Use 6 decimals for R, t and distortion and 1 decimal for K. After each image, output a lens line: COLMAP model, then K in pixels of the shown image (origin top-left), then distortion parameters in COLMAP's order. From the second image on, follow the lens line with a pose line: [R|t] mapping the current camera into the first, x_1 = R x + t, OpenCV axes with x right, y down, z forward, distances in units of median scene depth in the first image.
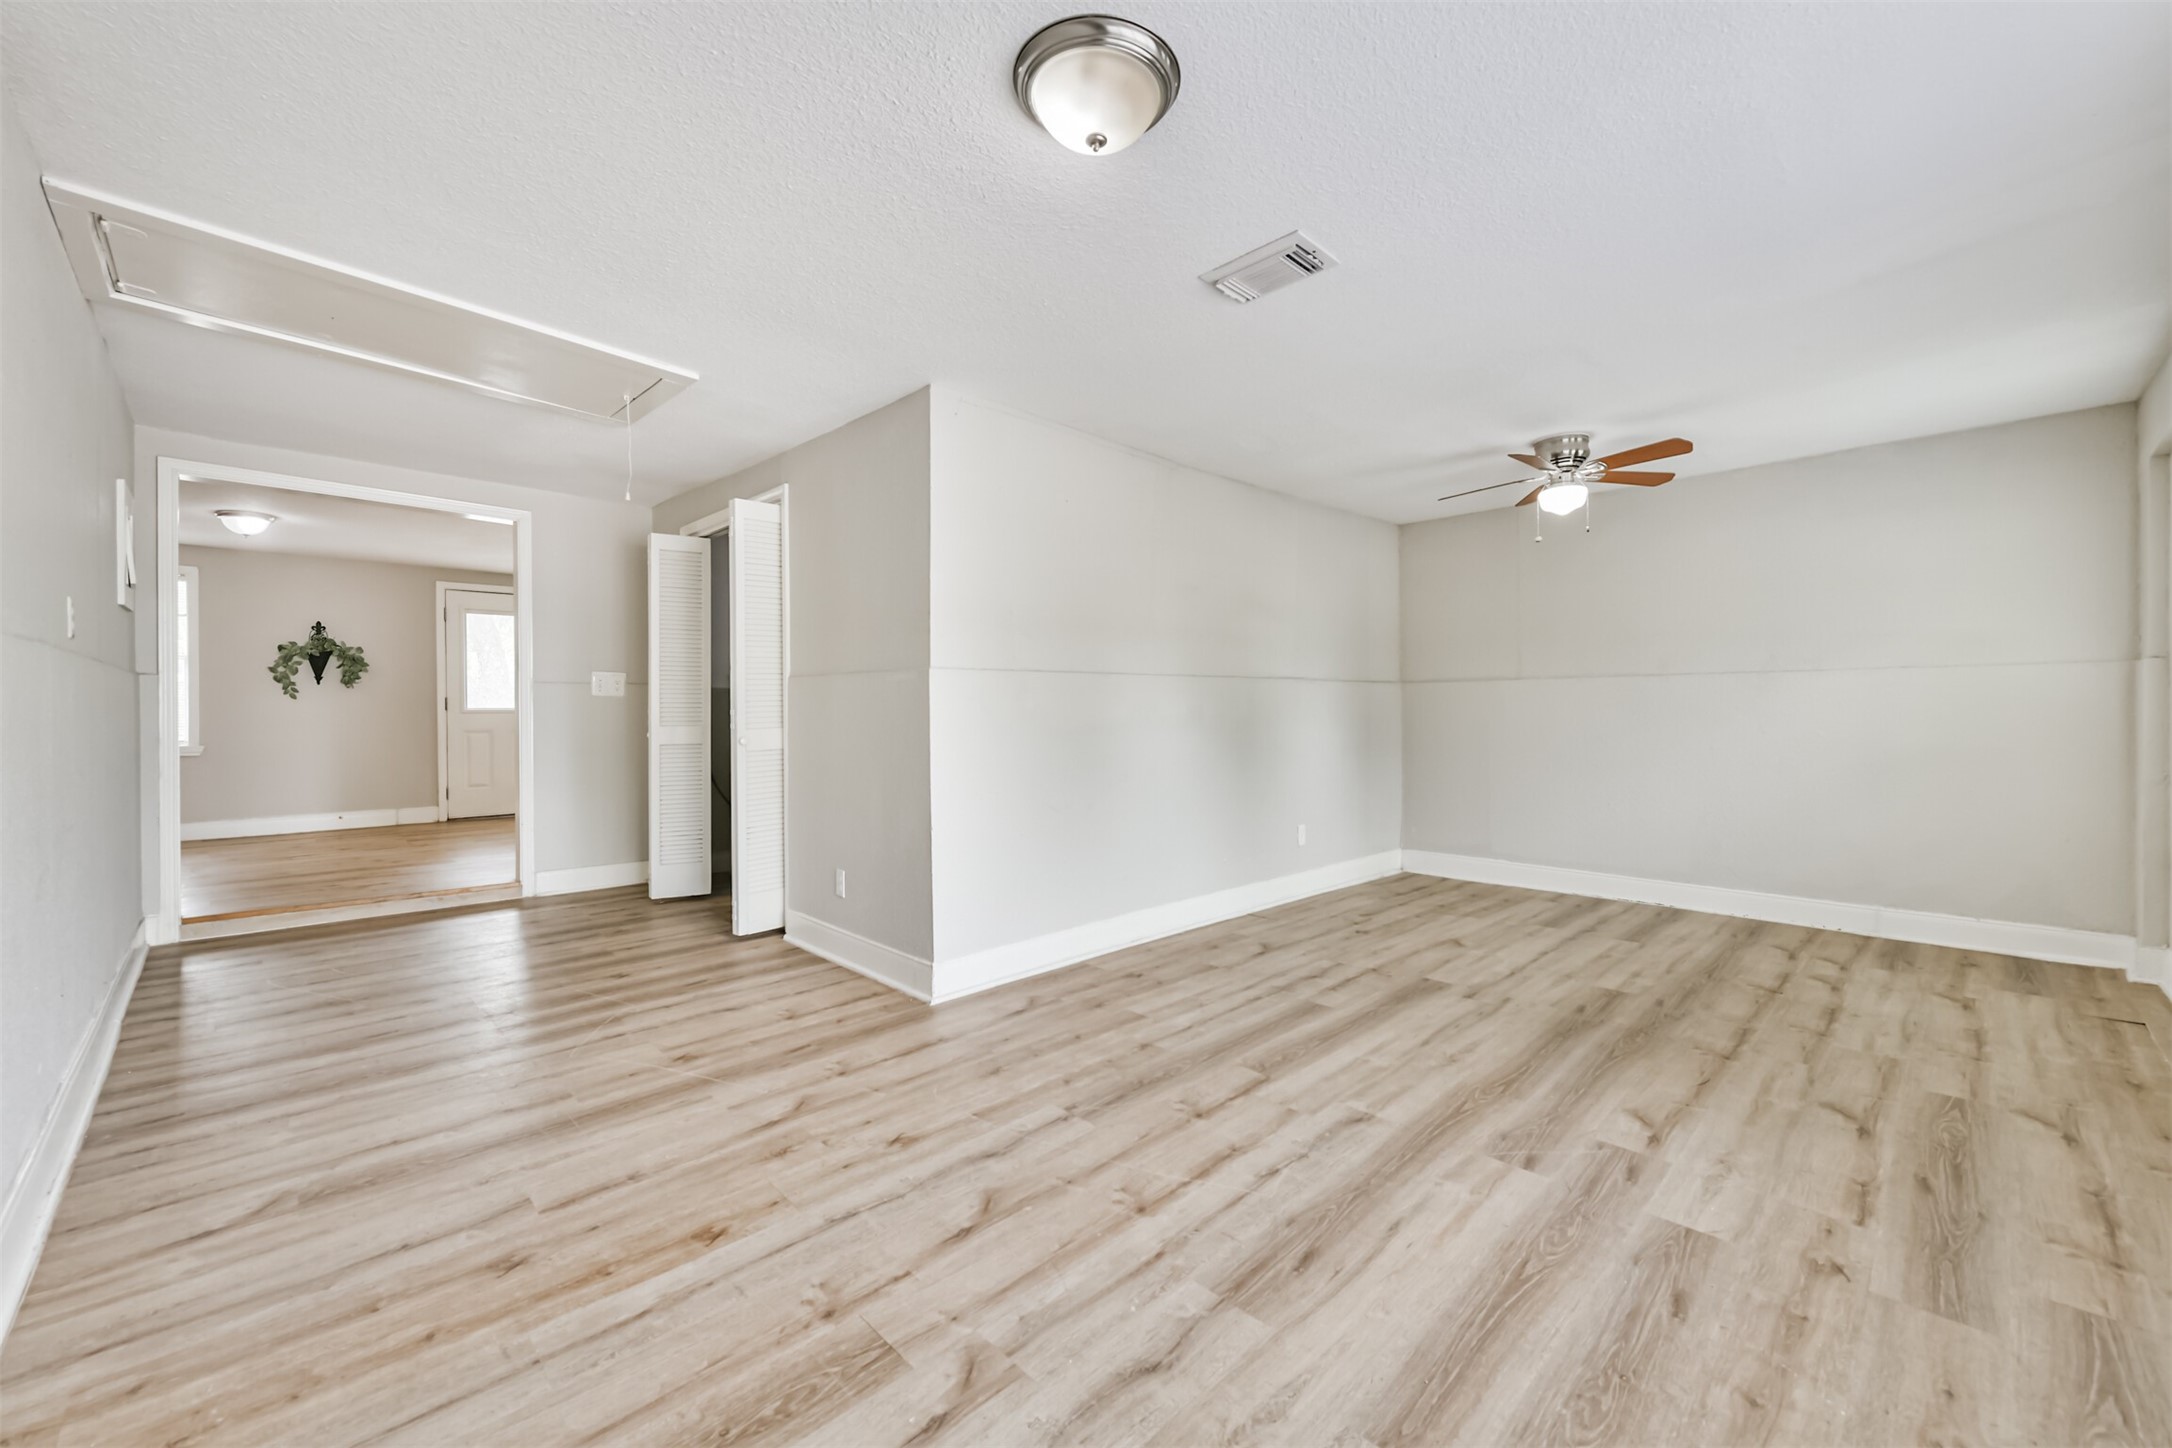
lens RADIAL K [[860.7, 0, 1085.3], [0, 860.7, 717.1], [0, 0, 1]] dist [-0.001217, -0.000291]
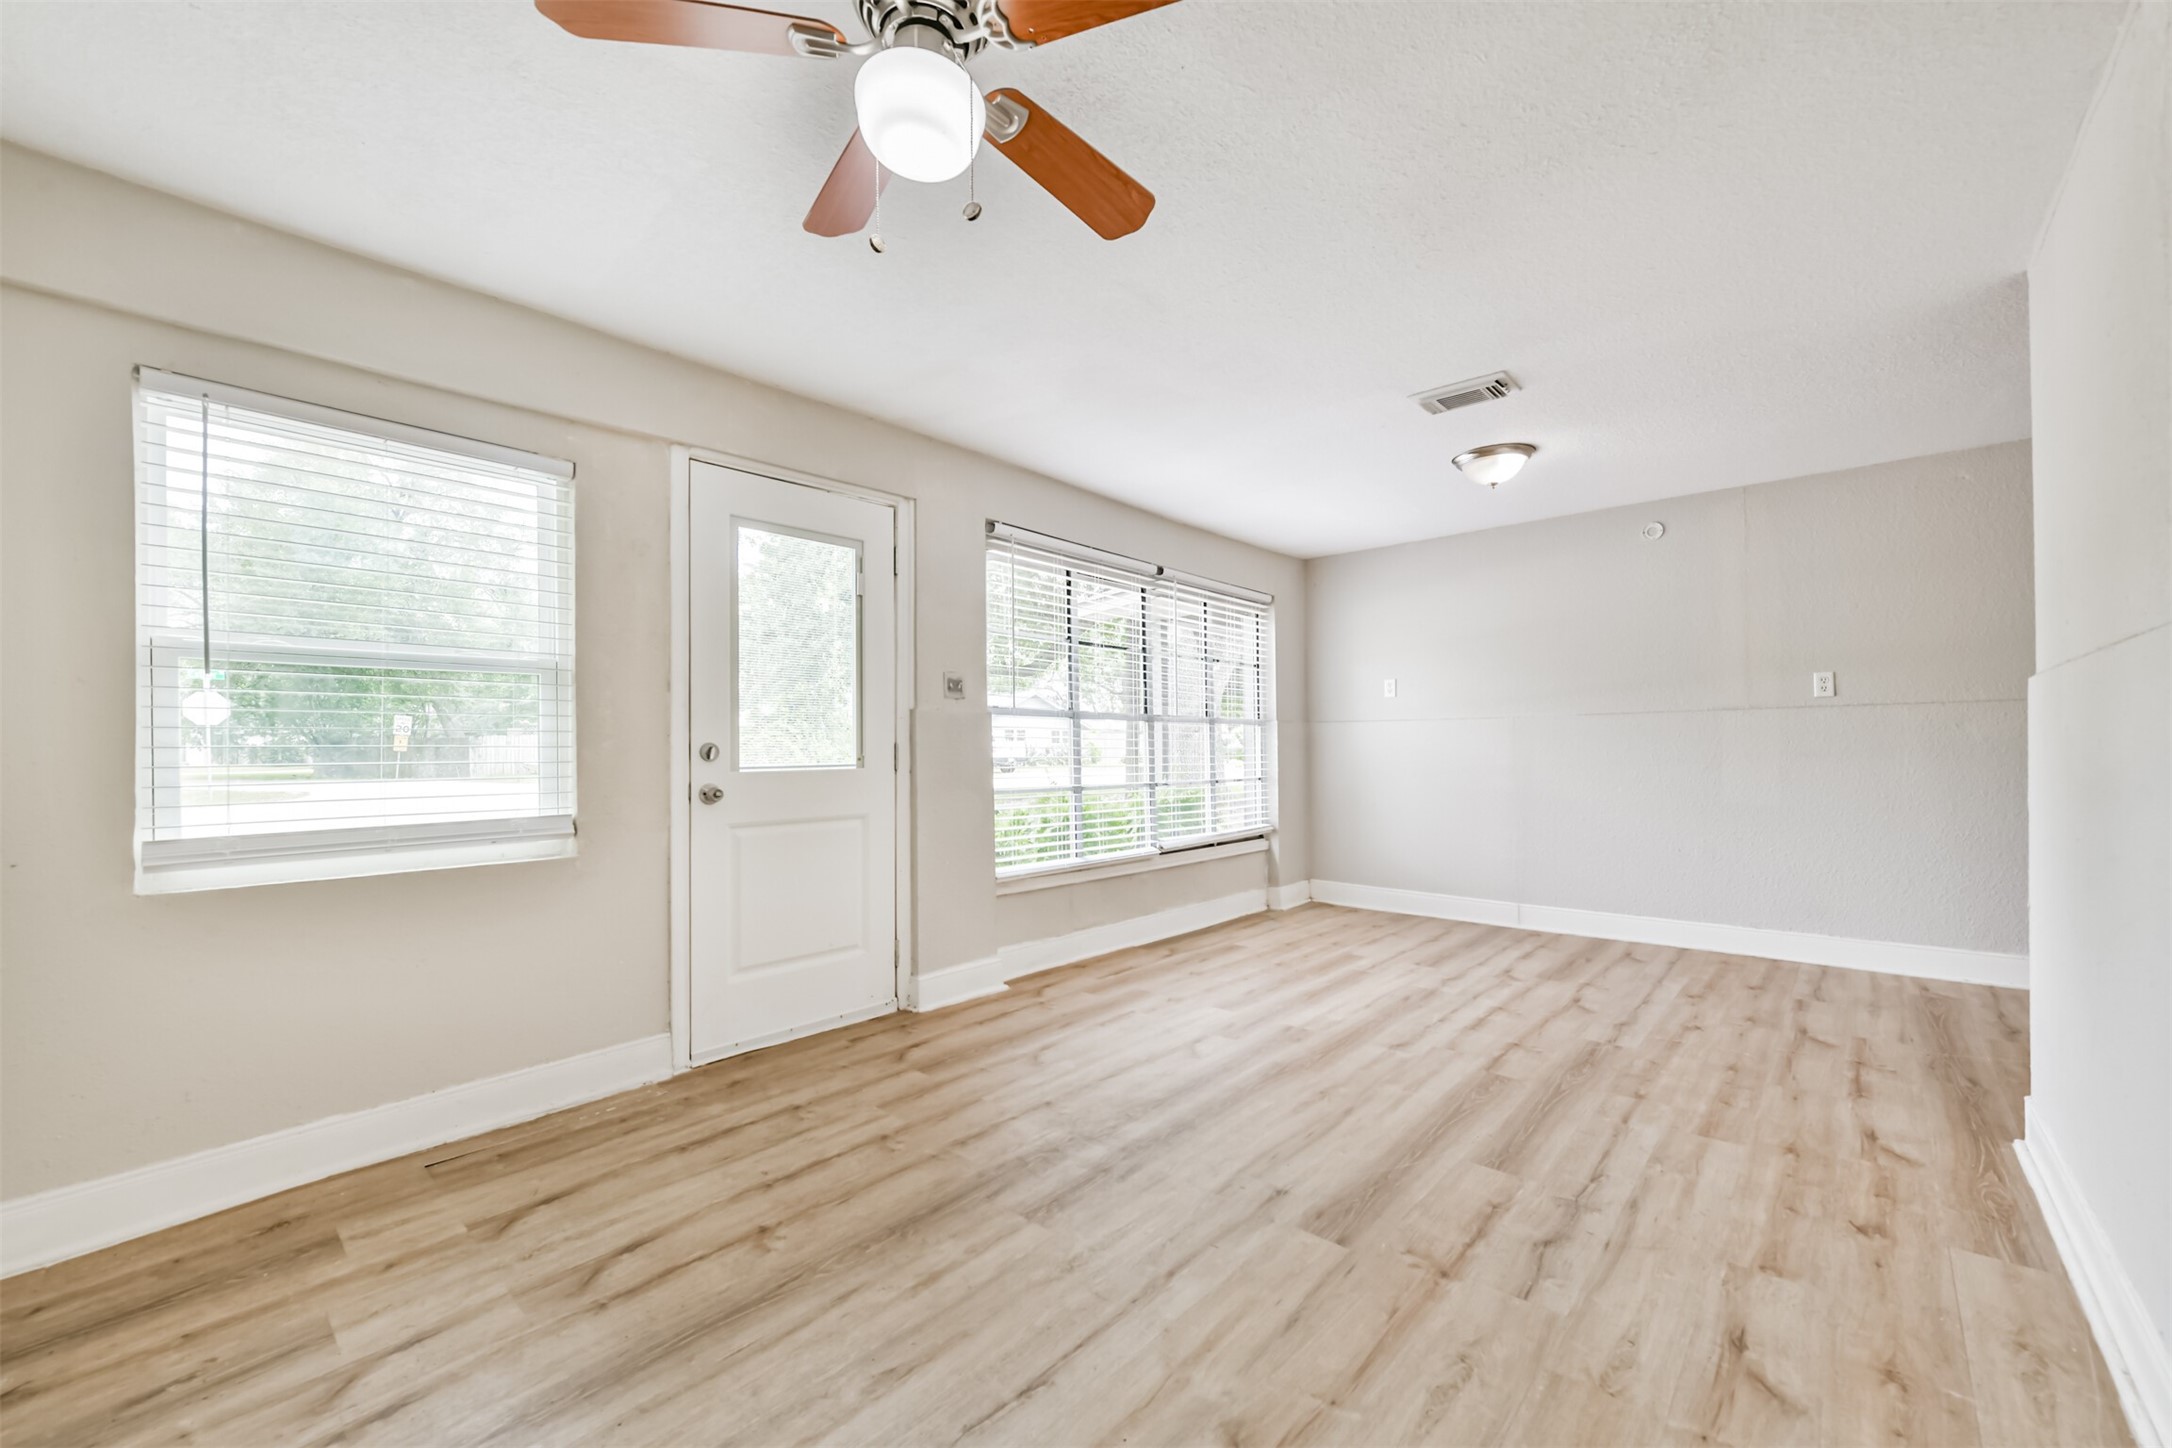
lens RADIAL K [[860.7, 0, 1087.3], [0, 860.7, 738.4], [0, 0, 1]] dist [-0.001217, -0.000291]
pose [[-0.997664, 0.010641, -0.067474, 0.764189], [0.010807, 0.999939, -0.002090, -0.015901], [0.067447, -0.002814, -0.997719, 1.983743]]
